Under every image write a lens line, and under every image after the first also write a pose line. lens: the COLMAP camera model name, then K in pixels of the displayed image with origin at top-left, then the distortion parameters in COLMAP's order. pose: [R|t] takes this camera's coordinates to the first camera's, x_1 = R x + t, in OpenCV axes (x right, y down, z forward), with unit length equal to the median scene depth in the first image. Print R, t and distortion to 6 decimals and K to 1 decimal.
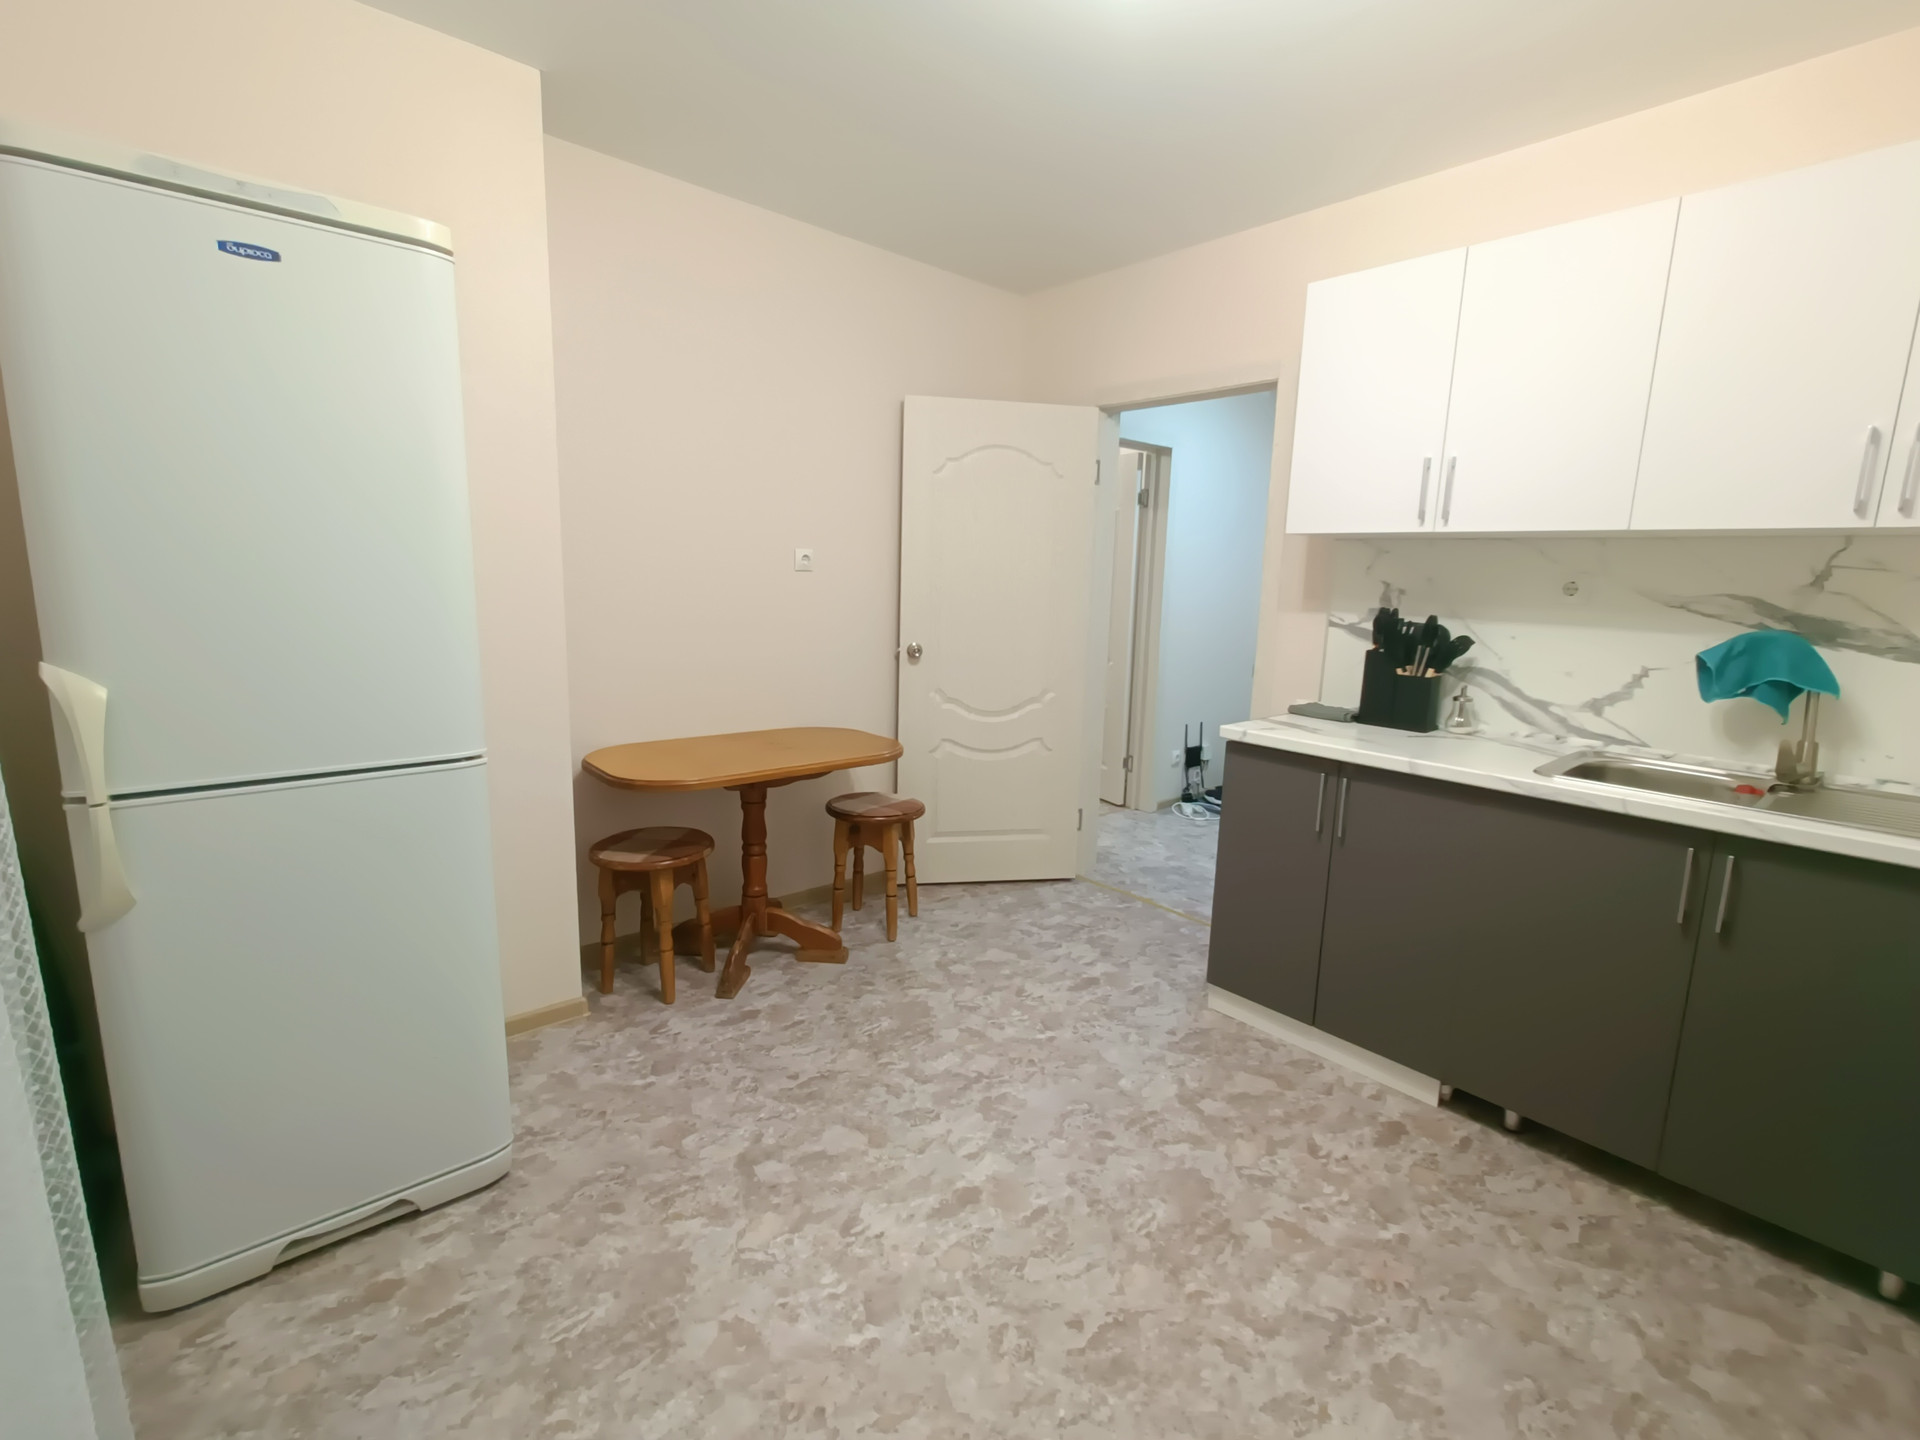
lens RADIAL K [[856.9, 0, 967.7], [0, 856.9, 717.9], [0, 0, 1]] dist [0.003311, -0.001035]
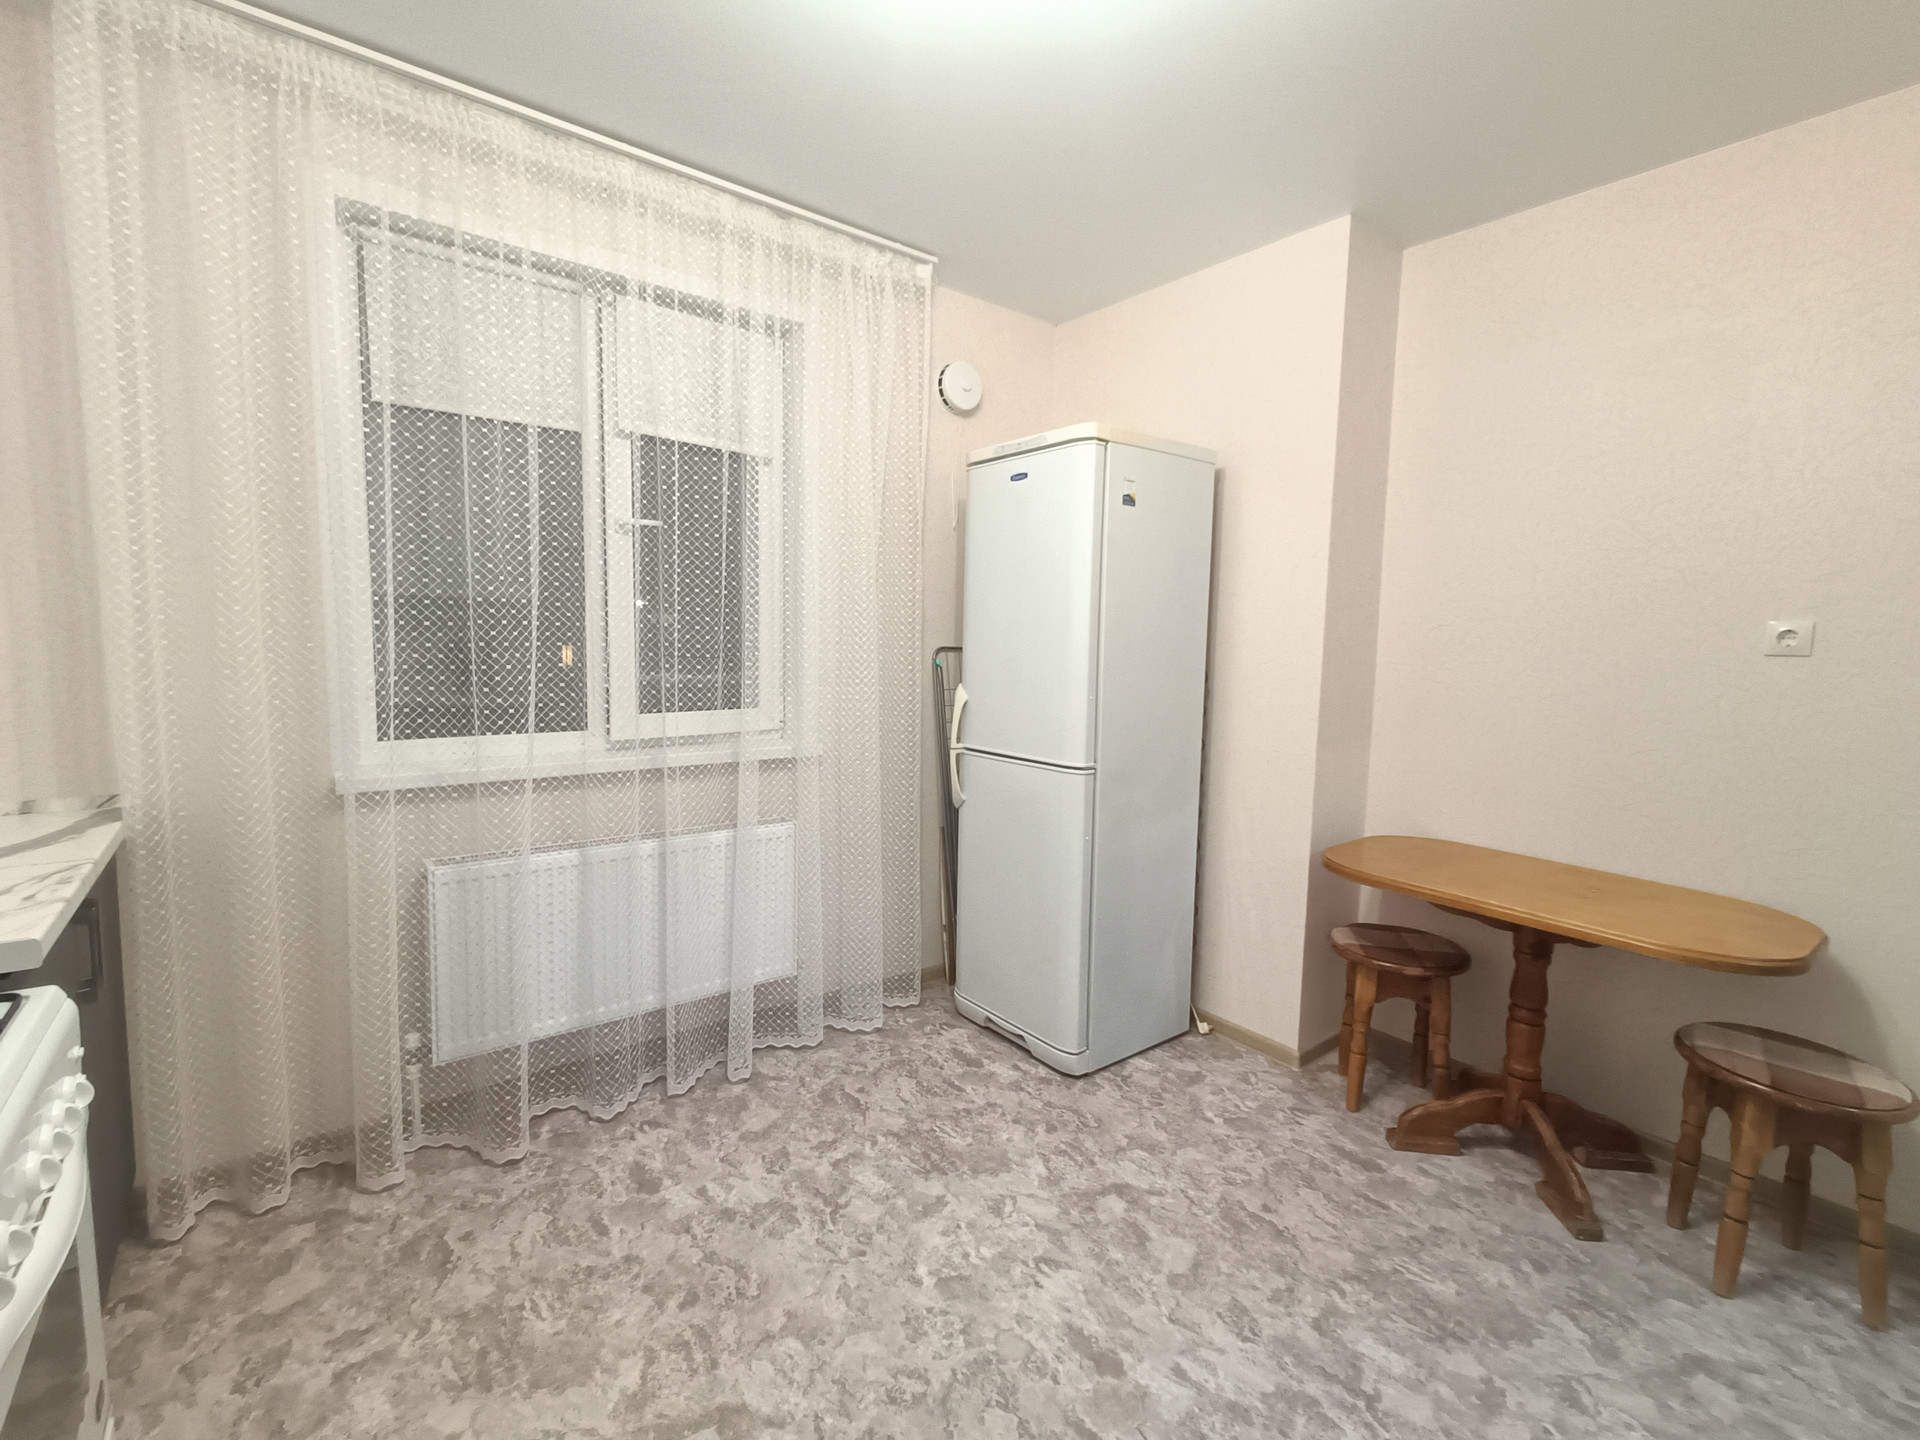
lens RADIAL K [[856.9, 0, 967.7], [0, 856.9, 717.9], [0, 0, 1]] dist [0.003311, -0.001035]
pose [[-0.048226, 0.065259, -0.996702, 0.789281], [-0.192406, 0.978568, 0.073382, -0.098022], [0.980130, 0.195311, -0.034636, 0.752579]]
